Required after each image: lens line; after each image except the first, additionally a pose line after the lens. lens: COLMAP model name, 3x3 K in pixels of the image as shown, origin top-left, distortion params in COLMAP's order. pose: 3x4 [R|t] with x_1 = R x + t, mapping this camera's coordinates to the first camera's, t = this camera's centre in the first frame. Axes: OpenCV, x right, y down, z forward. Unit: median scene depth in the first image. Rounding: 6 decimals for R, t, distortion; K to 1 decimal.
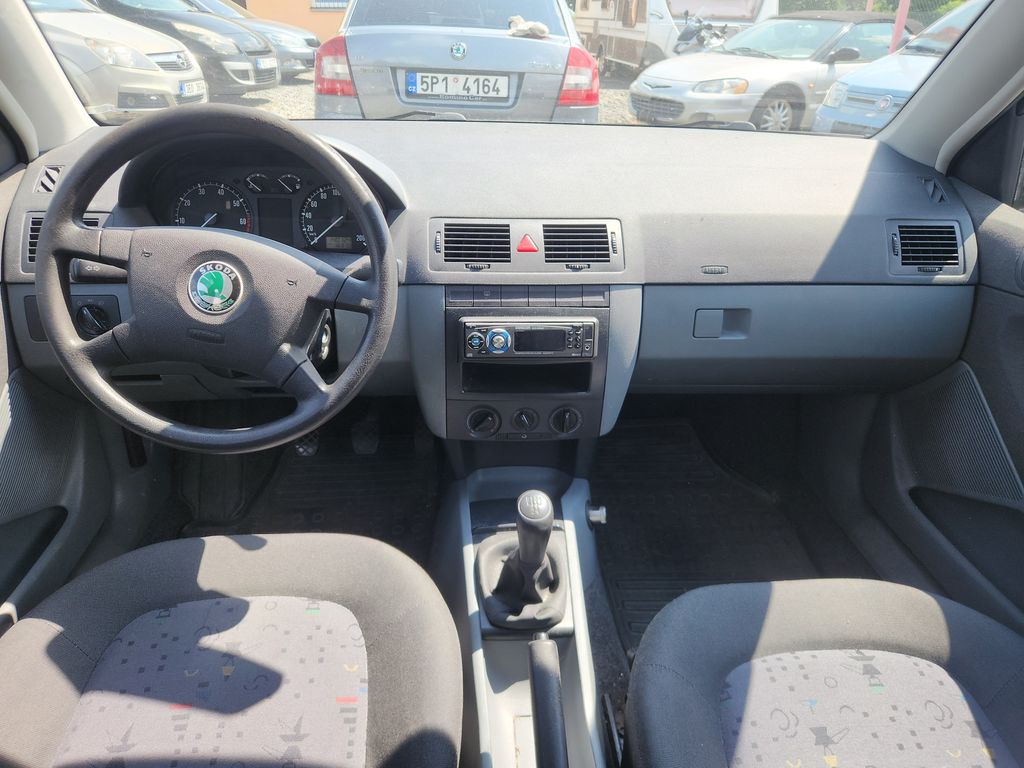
lens RADIAL K [[696.6, 0, 509.8], [0, 696.6, 381.6], [0, 0, 1]] dist [0.032741, -0.020815]
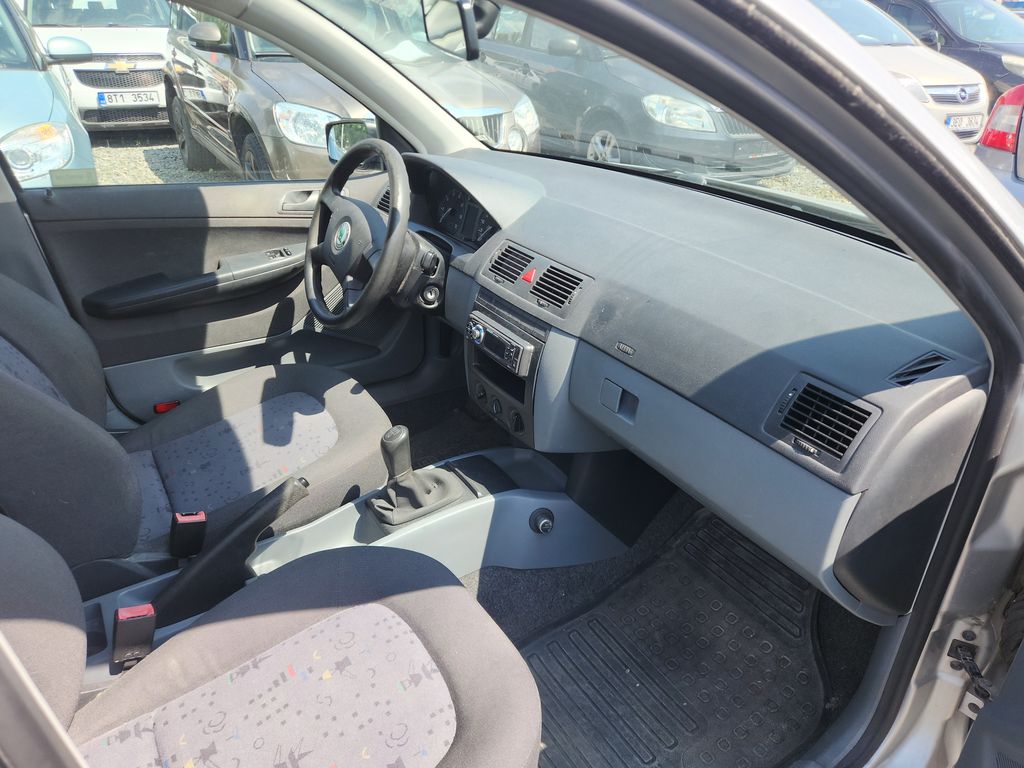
lens RADIAL K [[696.6, 0, 511.5], [0, 696.6, 385.7], [0, 0, 1]] dist [0.032741, -0.020815]
pose [[0.461651, 0.385457, -0.798937, 1.088948], [-0.401466, 0.893925, 0.199306, -0.255053], [0.791014, 0.228736, 0.567430, 0.303228]]
